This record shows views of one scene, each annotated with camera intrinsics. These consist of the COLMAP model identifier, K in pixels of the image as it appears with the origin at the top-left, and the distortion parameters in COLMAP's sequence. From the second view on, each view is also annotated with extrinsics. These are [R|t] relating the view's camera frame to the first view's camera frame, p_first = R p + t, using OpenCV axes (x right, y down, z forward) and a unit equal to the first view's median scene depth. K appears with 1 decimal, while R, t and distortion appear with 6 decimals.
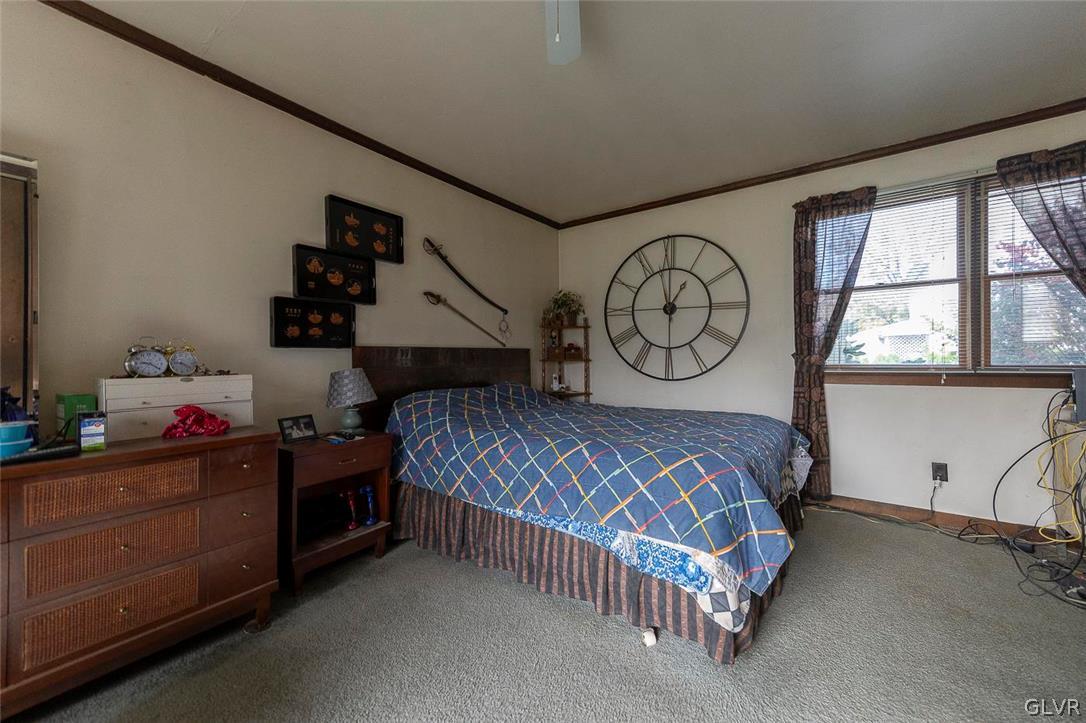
lens RADIAL K [[422.2, 0, 539.2], [0, 422.2, 359.8], [0, 0, 1]] dist [0.012572, -0.000089]
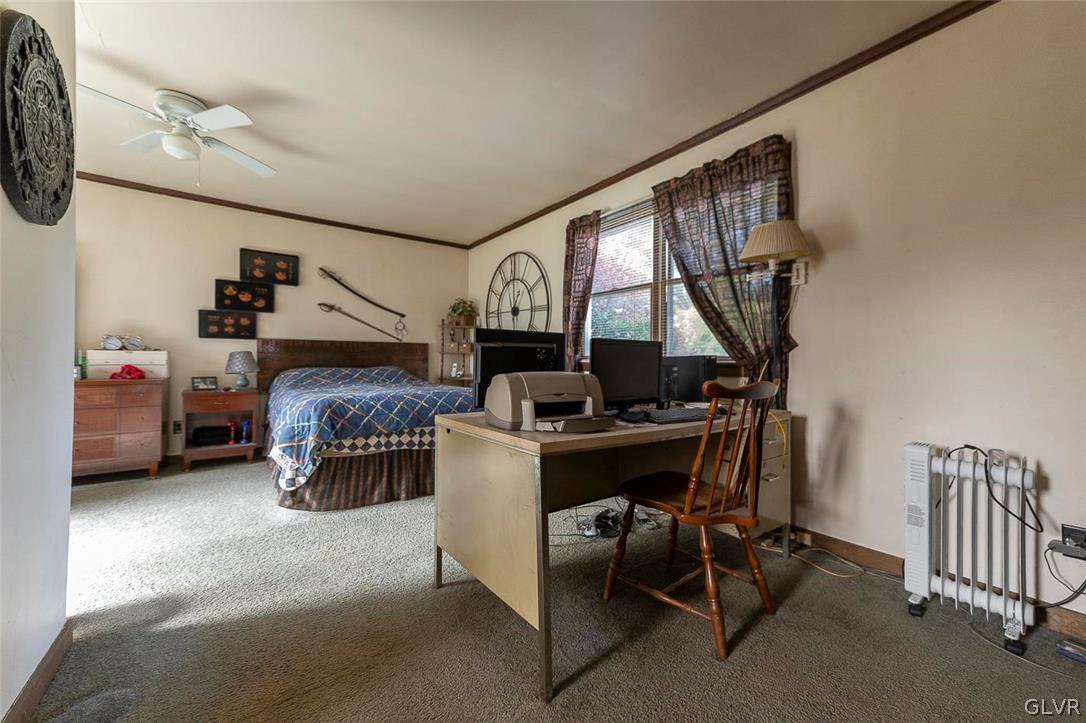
lens RADIAL K [[422.2, 0, 546.0], [0, 422.2, 358.2], [0, 0, 1]] dist [0.012572, -0.000089]
pose [[0.950770, 0.018604, -0.309337, 1.094845], [-0.021141, 0.999765, -0.004849, 0.028260], [0.309174, 0.011150, 0.950940, -0.208621]]
